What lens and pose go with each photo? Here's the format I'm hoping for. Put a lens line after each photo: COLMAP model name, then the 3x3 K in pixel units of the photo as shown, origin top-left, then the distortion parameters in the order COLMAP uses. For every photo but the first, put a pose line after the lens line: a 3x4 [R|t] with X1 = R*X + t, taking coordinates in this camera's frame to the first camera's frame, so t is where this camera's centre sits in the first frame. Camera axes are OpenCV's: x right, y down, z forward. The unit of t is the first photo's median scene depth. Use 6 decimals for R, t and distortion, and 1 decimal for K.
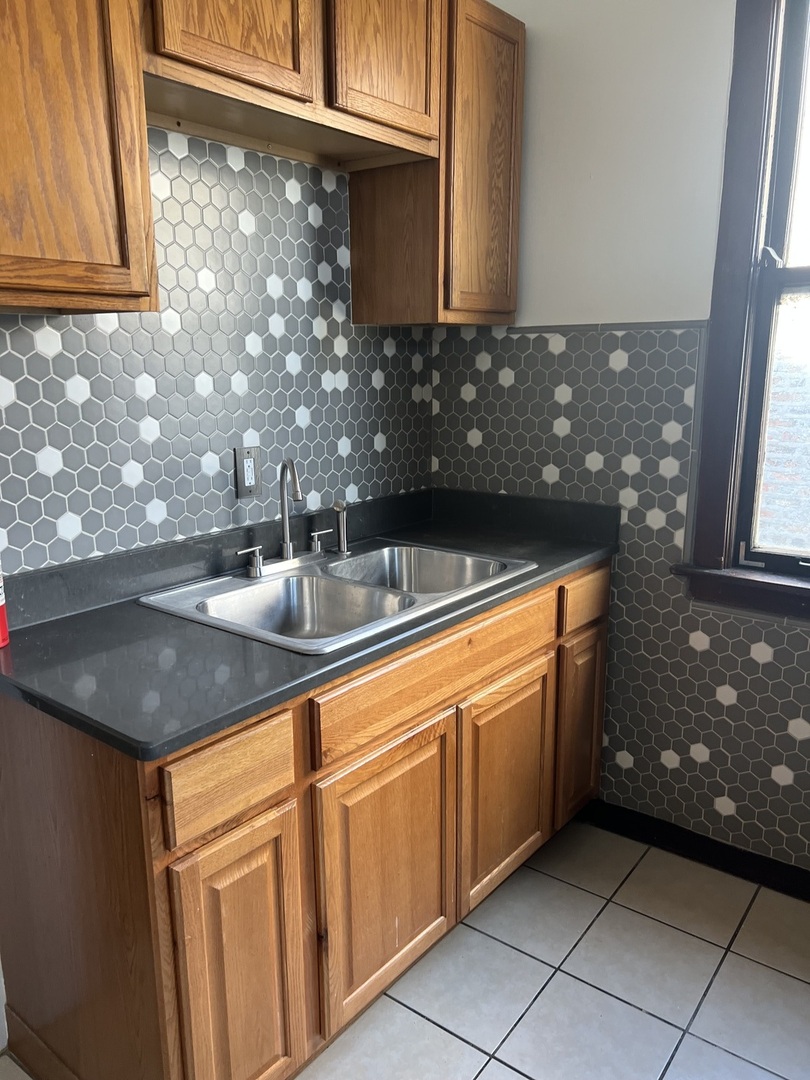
lens RADIAL K [[812.0, 0, 406.8], [0, 812.0, 551.7], [0, 0, 1]] dist [0.060116, -0.061073]
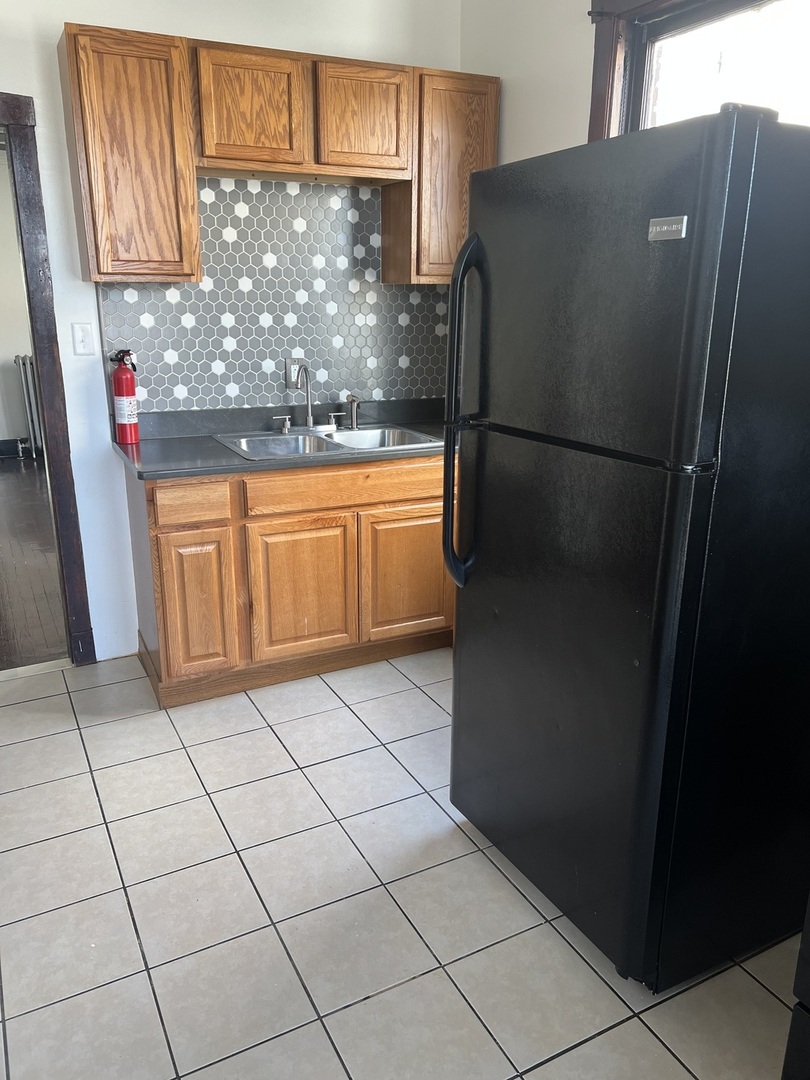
lens RADIAL K [[816.1, 0, 402.8], [0, 816.1, 535.6], [0, 0, 1]] dist [0.056257, -0.064624]
pose [[0.904976, 0.130242, -0.405038, 0.834568], [-0.109593, 0.991228, 0.073871, 0.098112], [0.411106, -0.022462, 0.911311, -0.526712]]
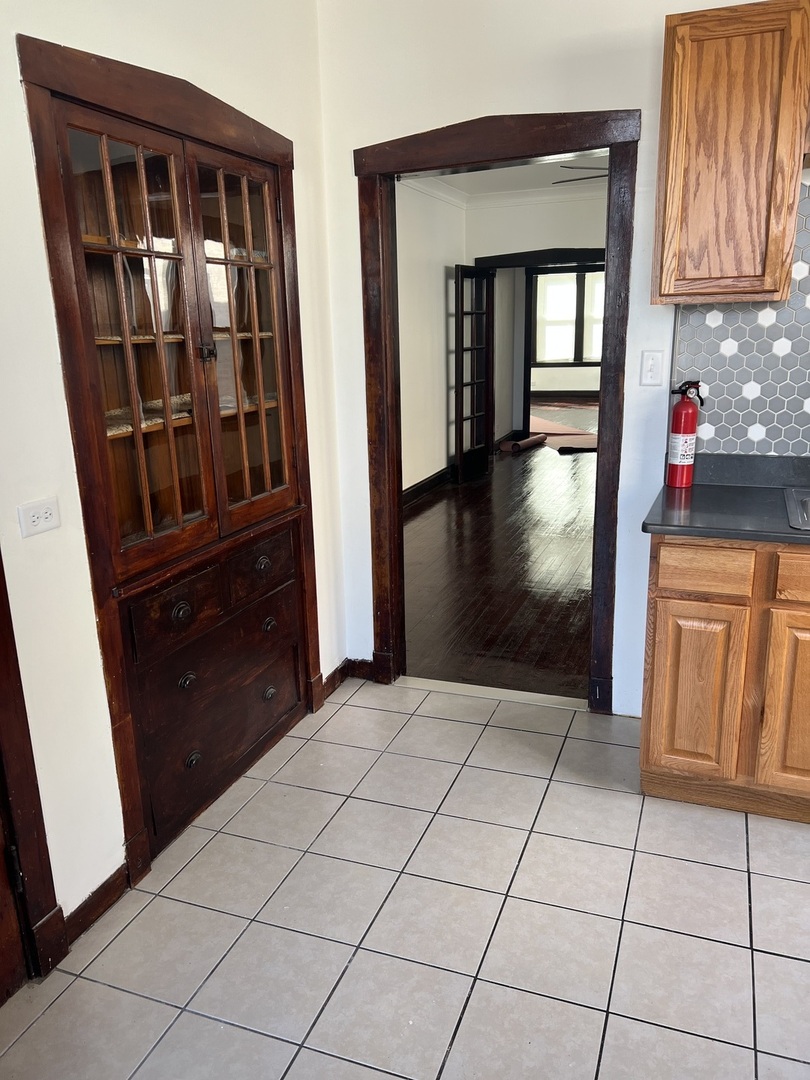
lens RADIAL K [[823.2, 0, 404.9], [0, 823.2, 544.6], [0, 0, 1]] dist [0.049910, -0.060154]
pose [[0.284687, 0.248047, -0.925973, 0.885470], [-0.206327, 0.959159, 0.193502, 0.006952], [0.936153, 0.135966, 0.324239, -0.136162]]
